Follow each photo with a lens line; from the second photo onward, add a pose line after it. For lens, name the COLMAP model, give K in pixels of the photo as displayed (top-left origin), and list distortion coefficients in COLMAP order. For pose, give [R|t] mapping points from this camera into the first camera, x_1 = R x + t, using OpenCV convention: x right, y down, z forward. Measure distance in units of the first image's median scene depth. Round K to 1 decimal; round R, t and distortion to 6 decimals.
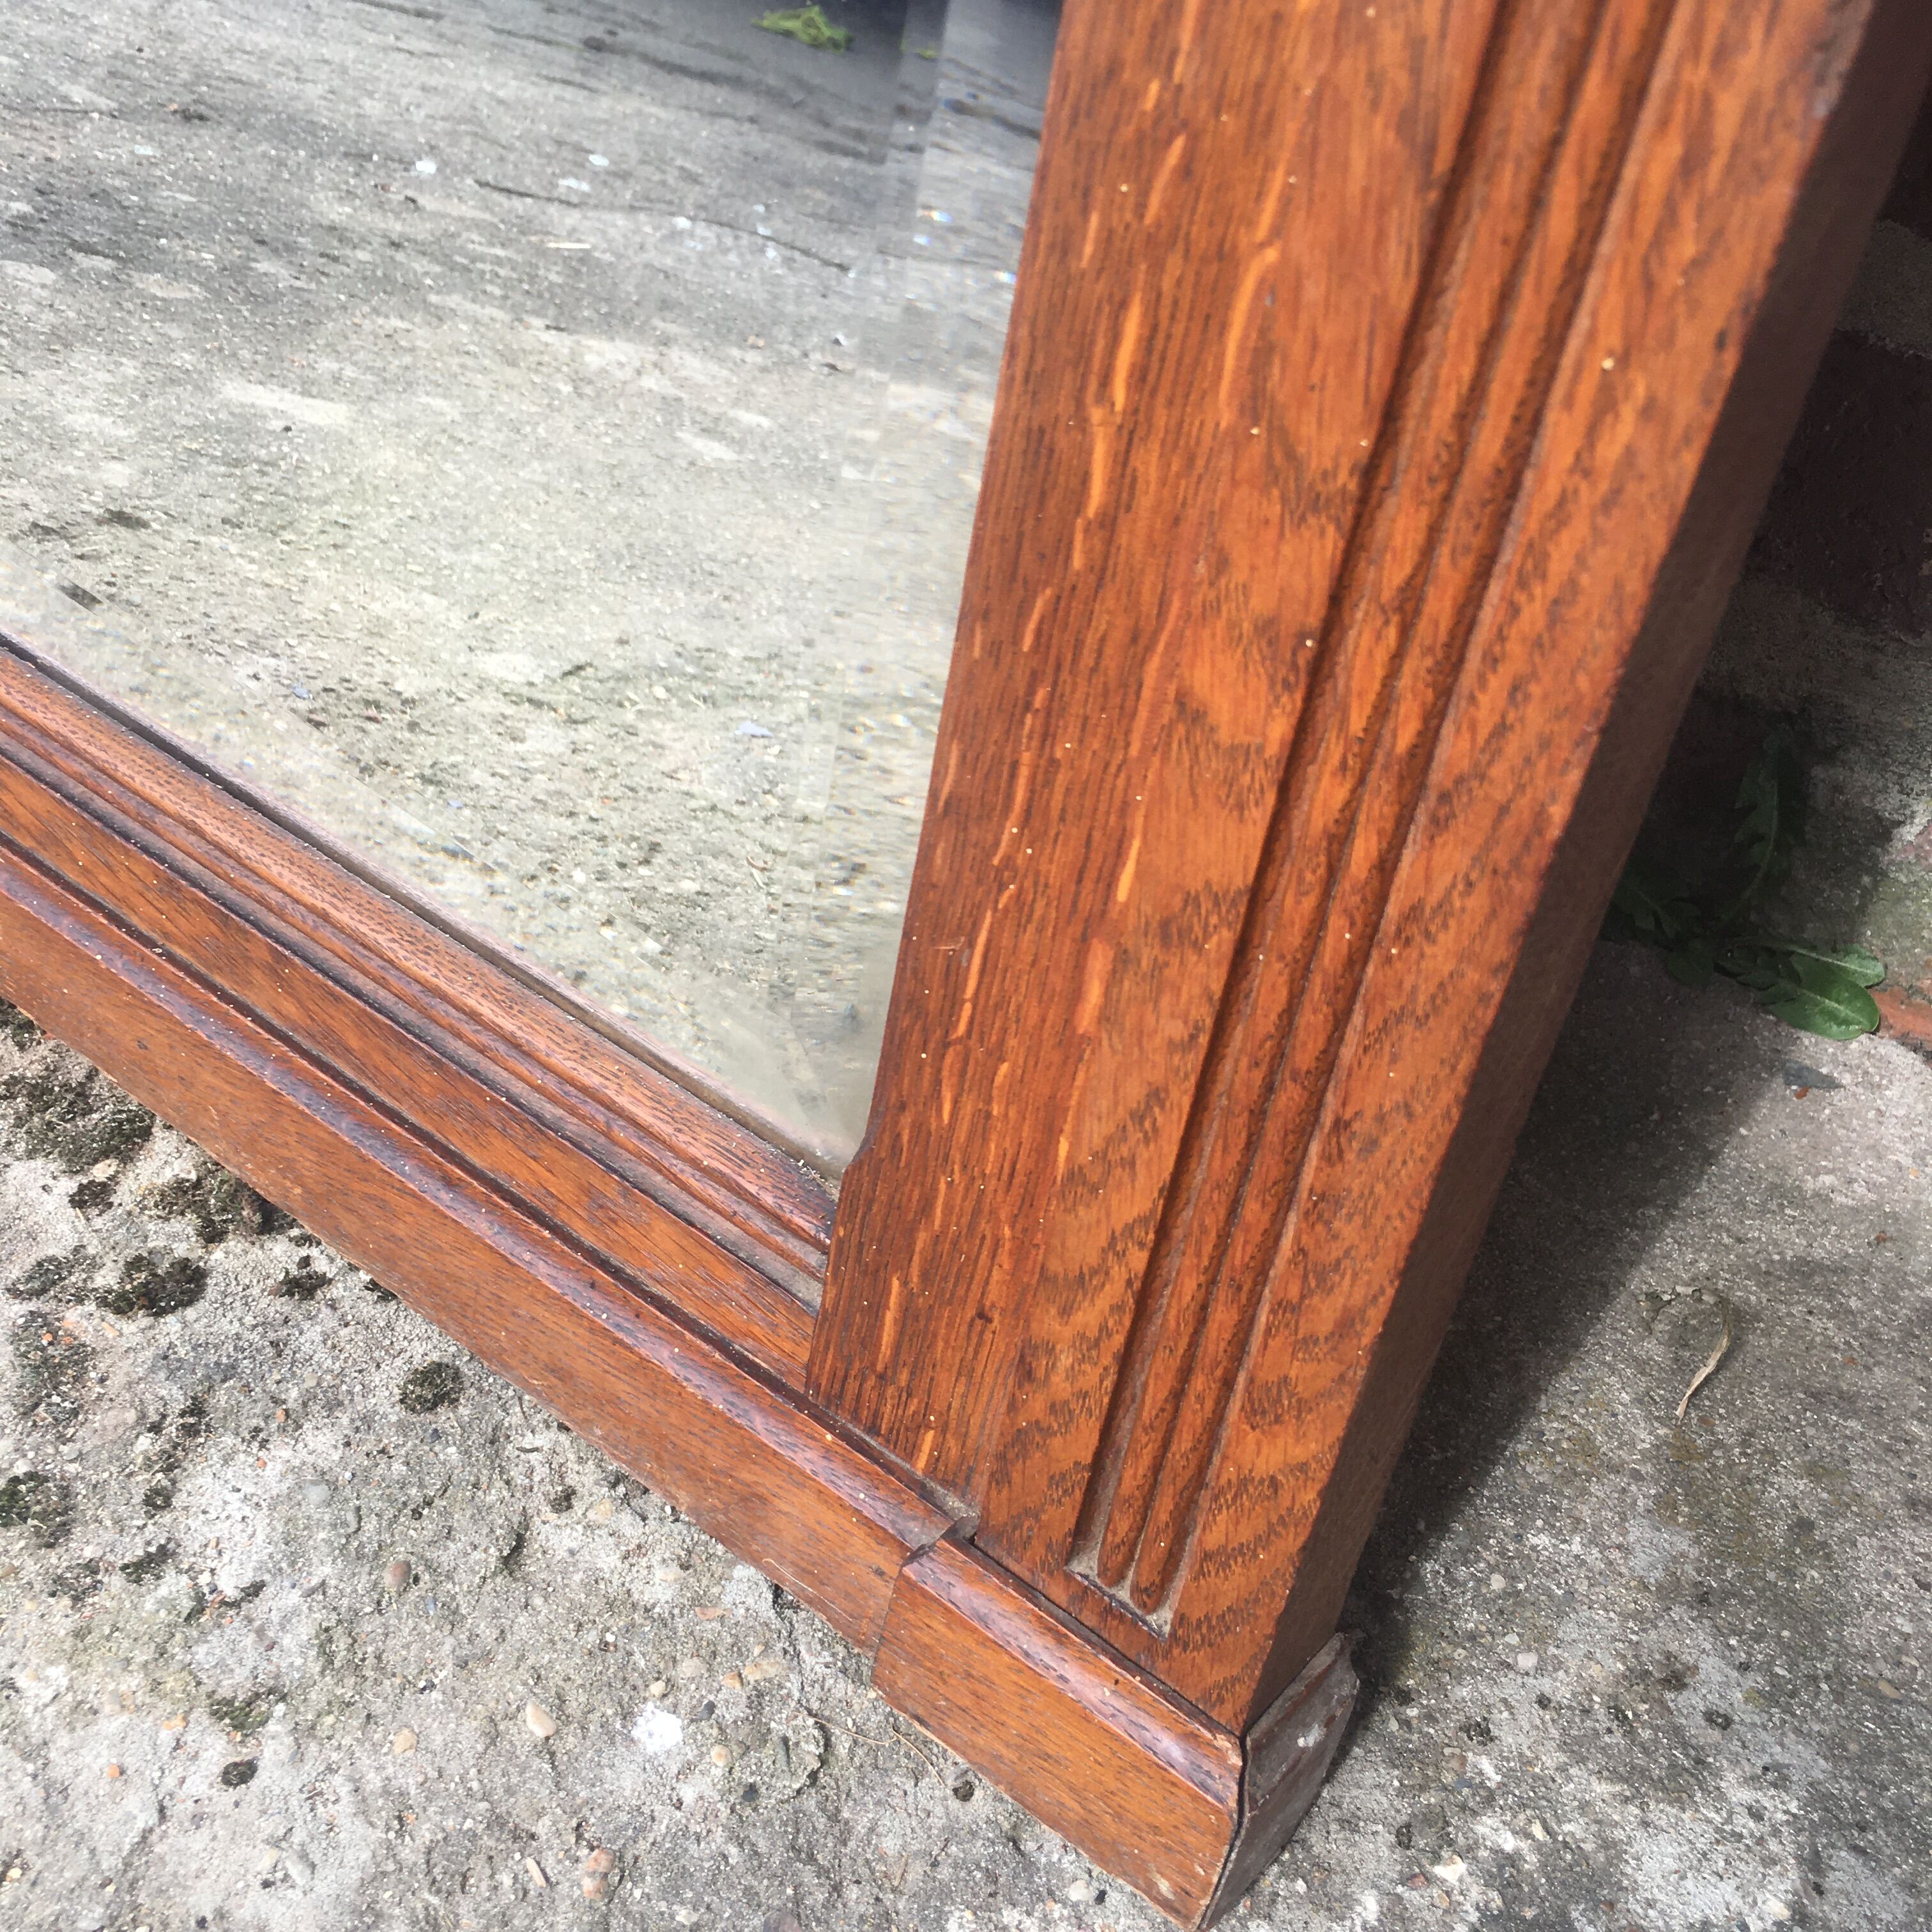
lens RADIAL K [[2254.9, 0, 956.3], [0, 2254.9, 950.0], [0, 0, 1]] dist [0.035384, 0.000000]
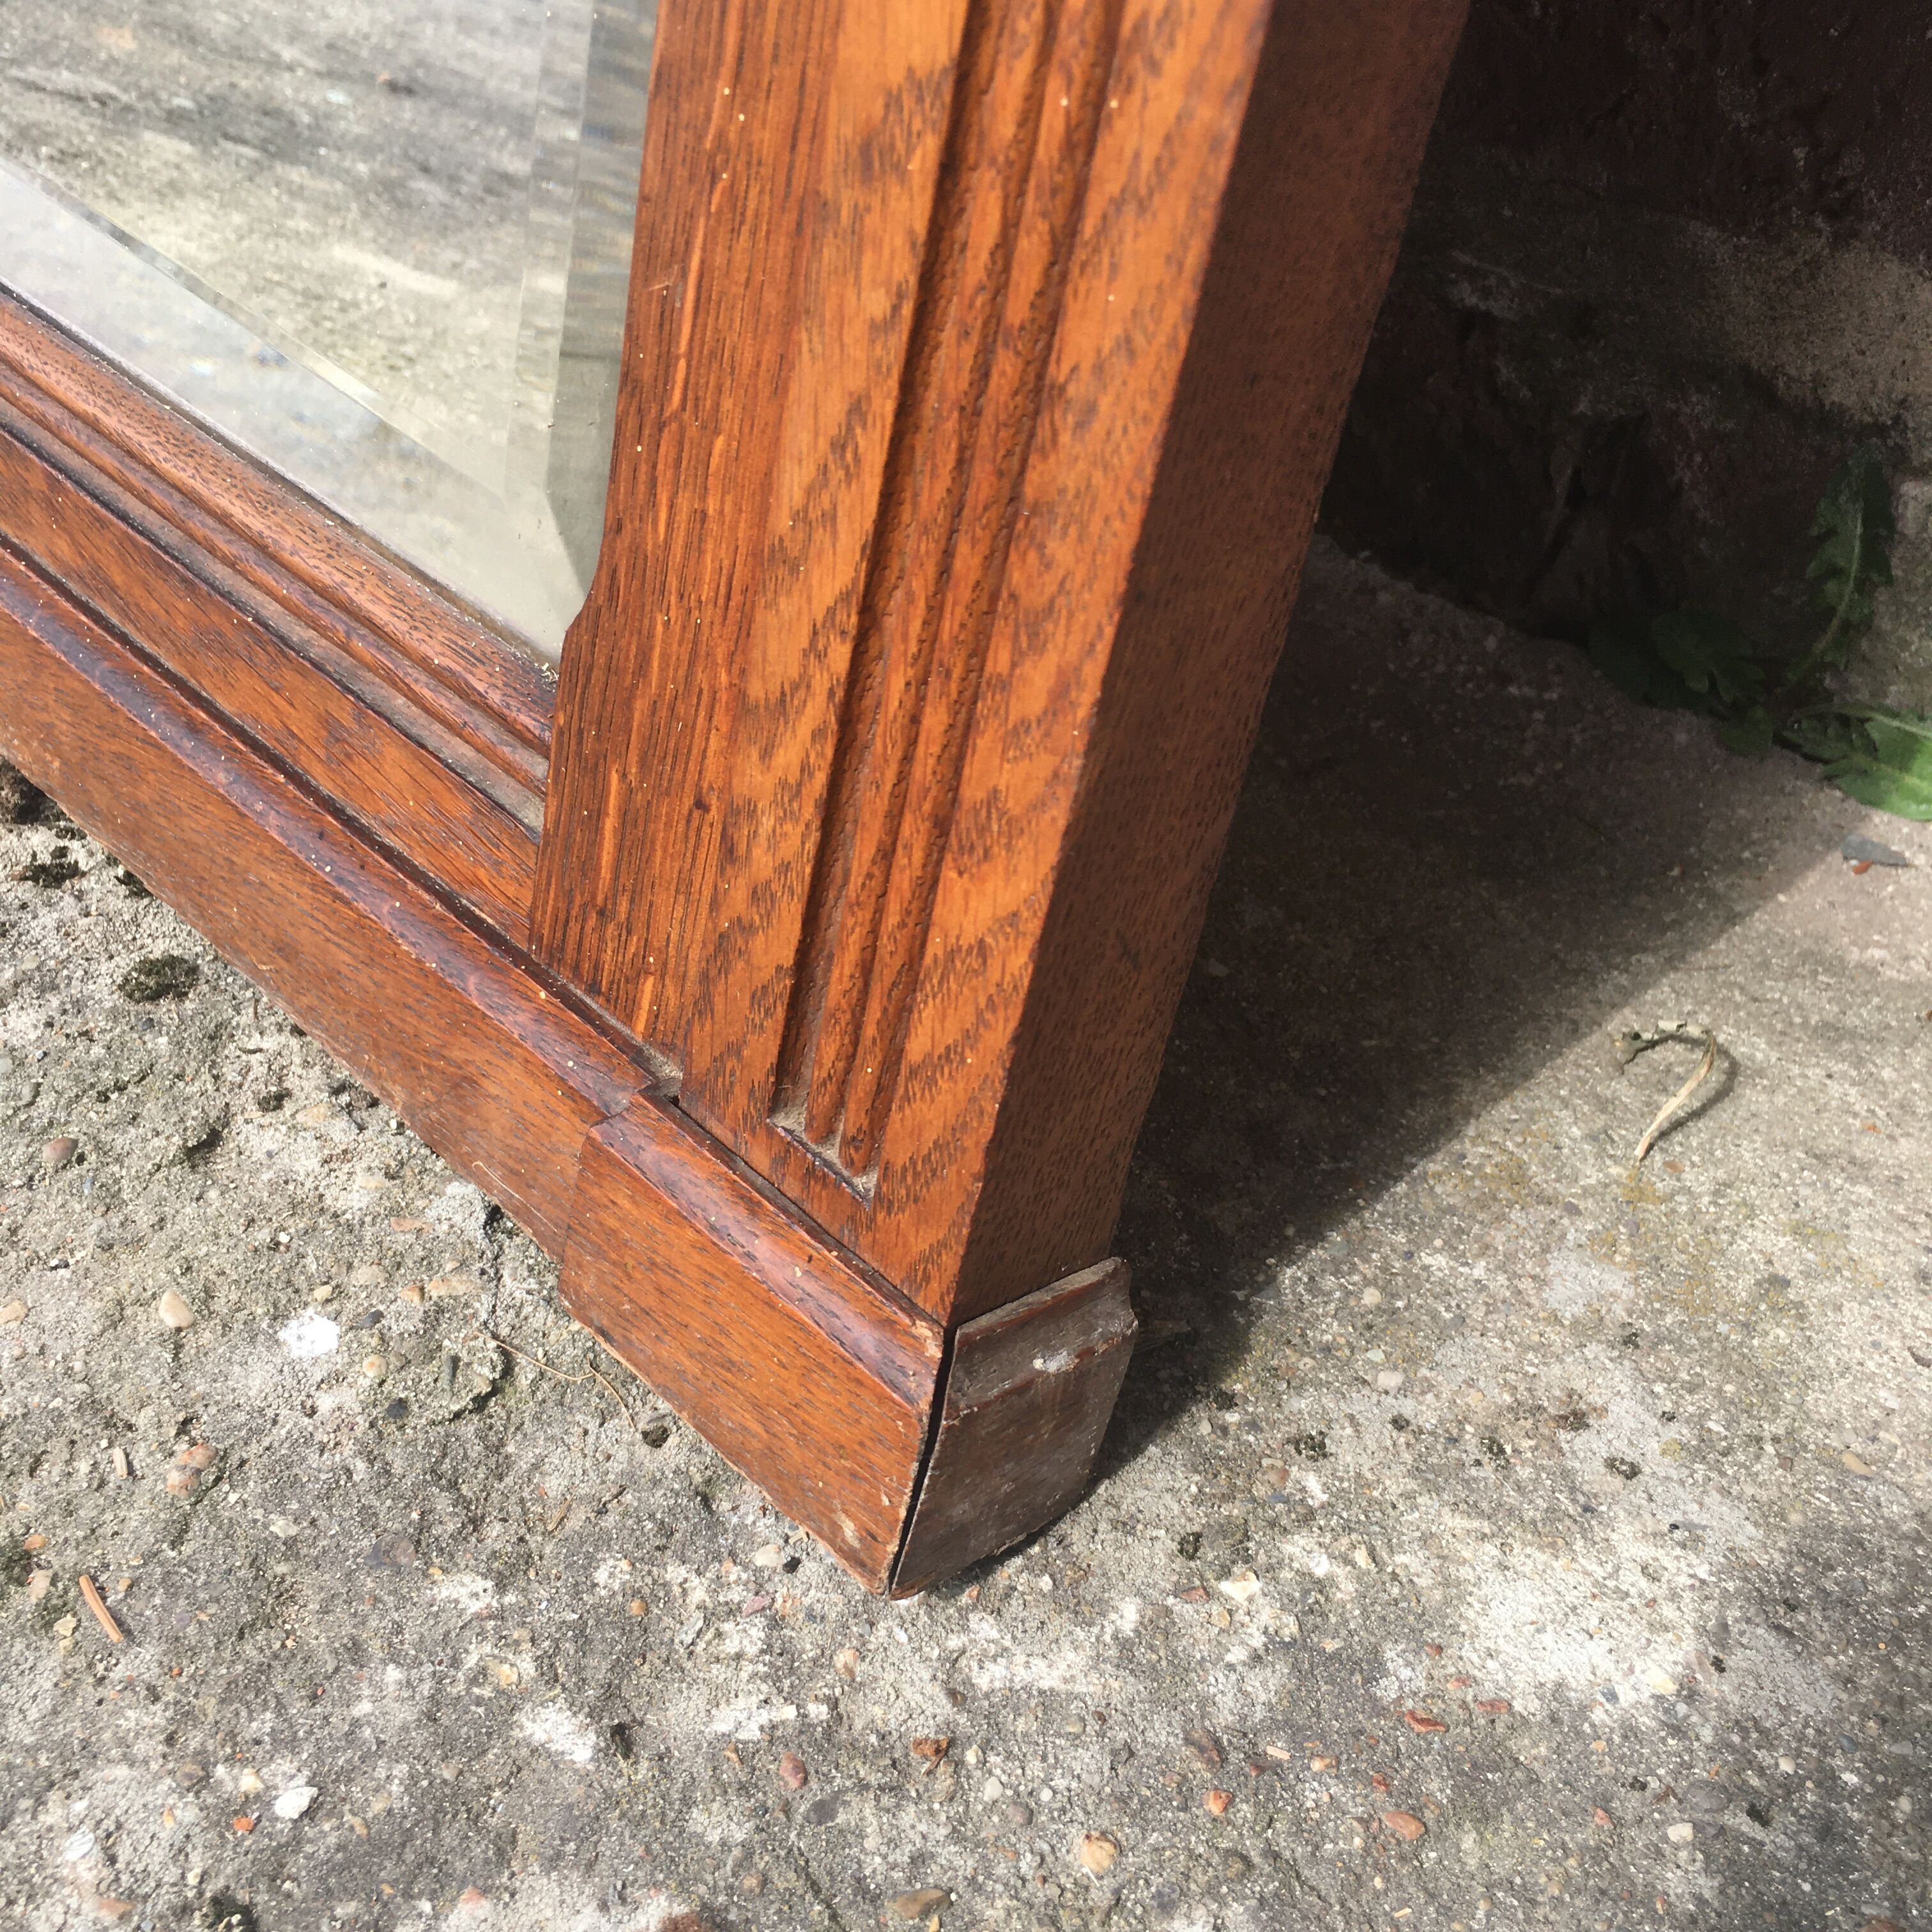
lens RADIAL K [[2254.9, 0, 961.3], [0, 2254.9, 982.5], [0, 0, 1]] dist [0.035384, 0.000000]
pose [[0.991197, 0.086767, -0.099997, 0.175643], [-0.092910, 0.993955, -0.058491, 0.243213], [0.094317, 0.067267, 0.993267, 0.194012]]
